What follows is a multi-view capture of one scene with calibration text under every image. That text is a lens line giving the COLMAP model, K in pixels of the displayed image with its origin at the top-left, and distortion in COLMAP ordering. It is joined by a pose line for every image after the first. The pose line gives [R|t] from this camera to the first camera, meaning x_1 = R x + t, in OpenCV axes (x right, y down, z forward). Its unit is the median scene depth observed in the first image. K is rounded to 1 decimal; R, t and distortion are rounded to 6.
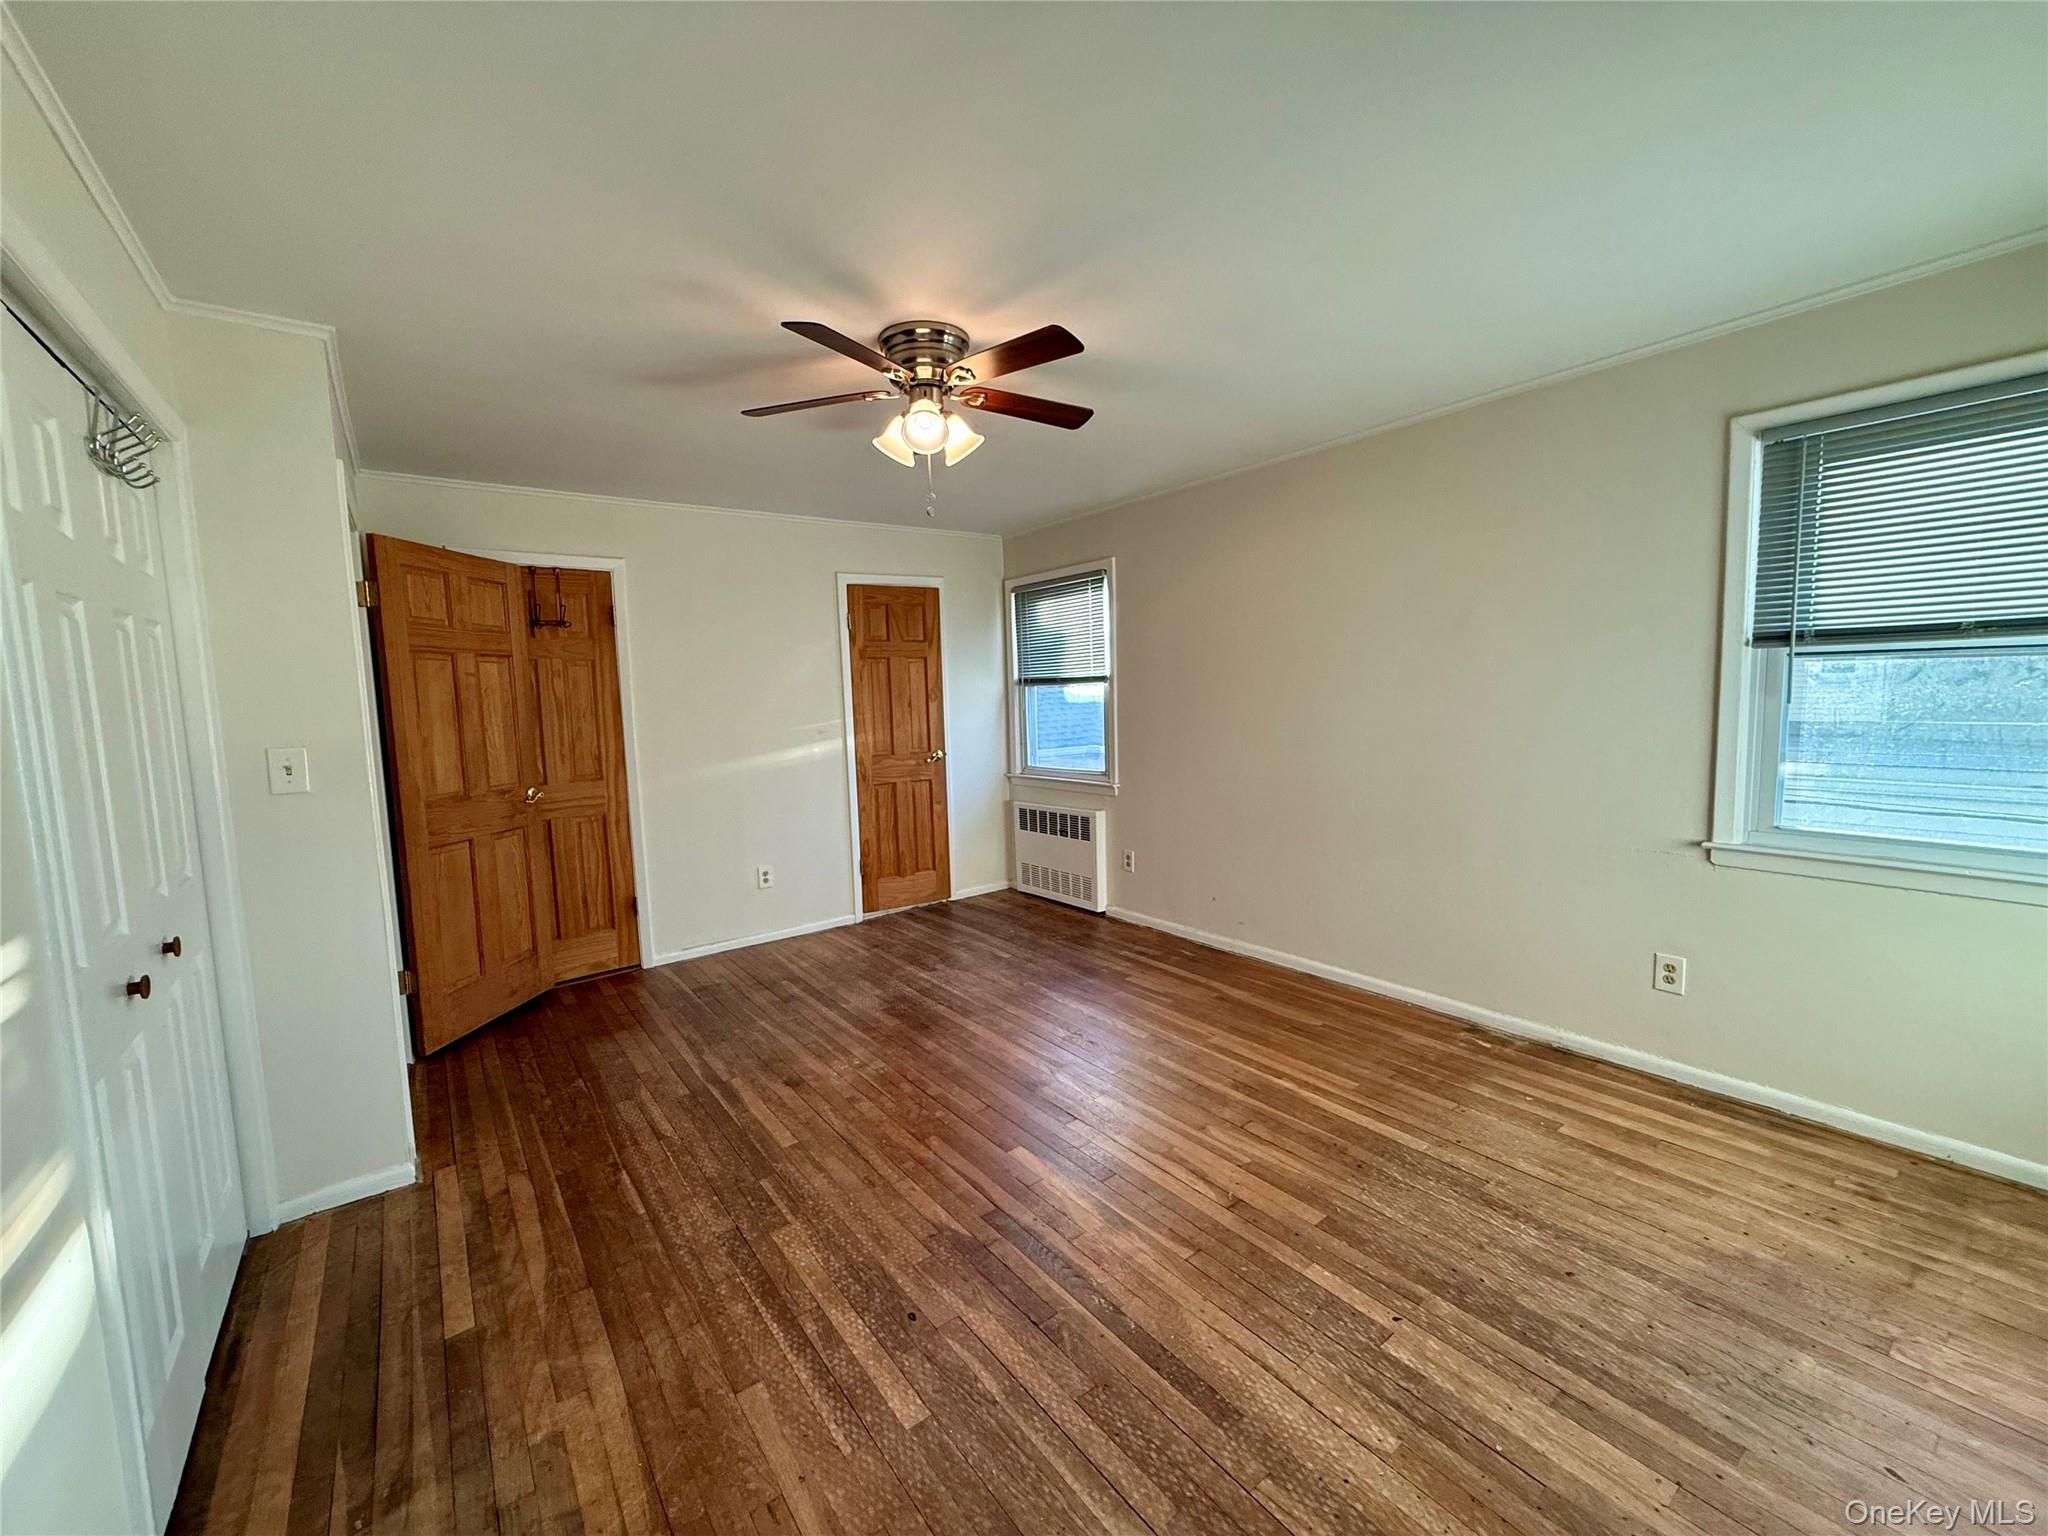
lens RADIAL K [[812.2, 0, 1025.5], [0, 812.2, 757.8], [0, 0, 1]] dist [-0.000818, 0.000178]
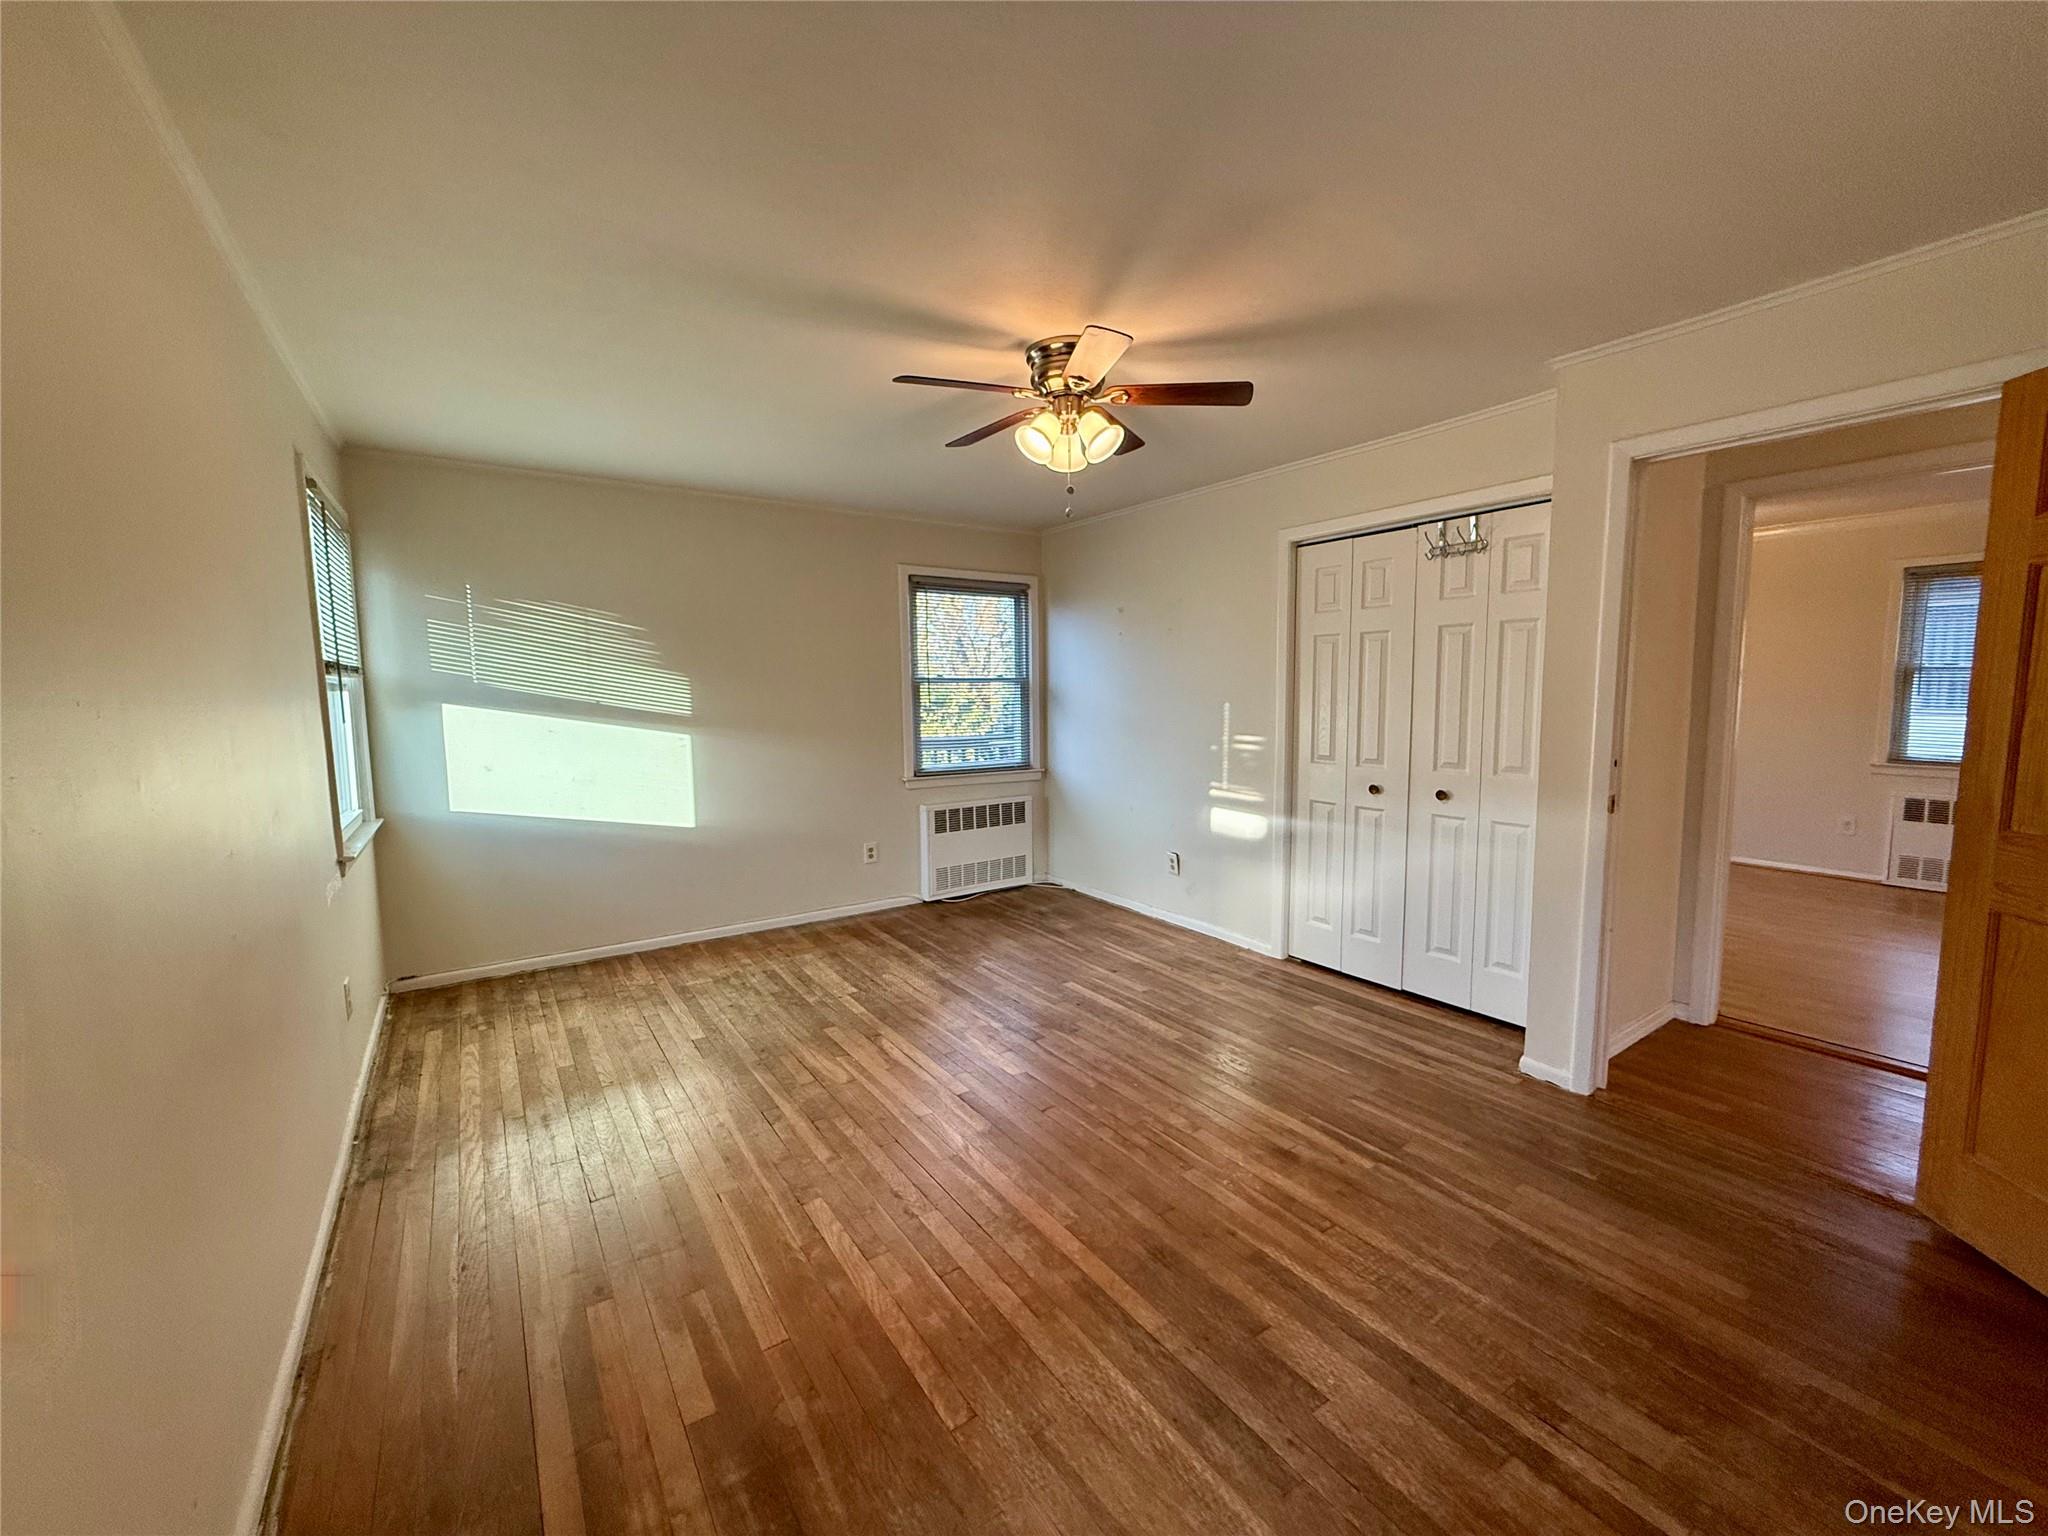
lens RADIAL K [[812.2, 0, 1024.5], [0, 812.2, 770.1], [0, 0, 1]] dist [-0.000818, 0.000178]
pose [[-0.997810, 0.038198, 0.053992, -0.114660], [0.047455, 0.982121, 0.182171, -0.184124], [-0.046068, 0.184335, -0.981783, 2.348778]]
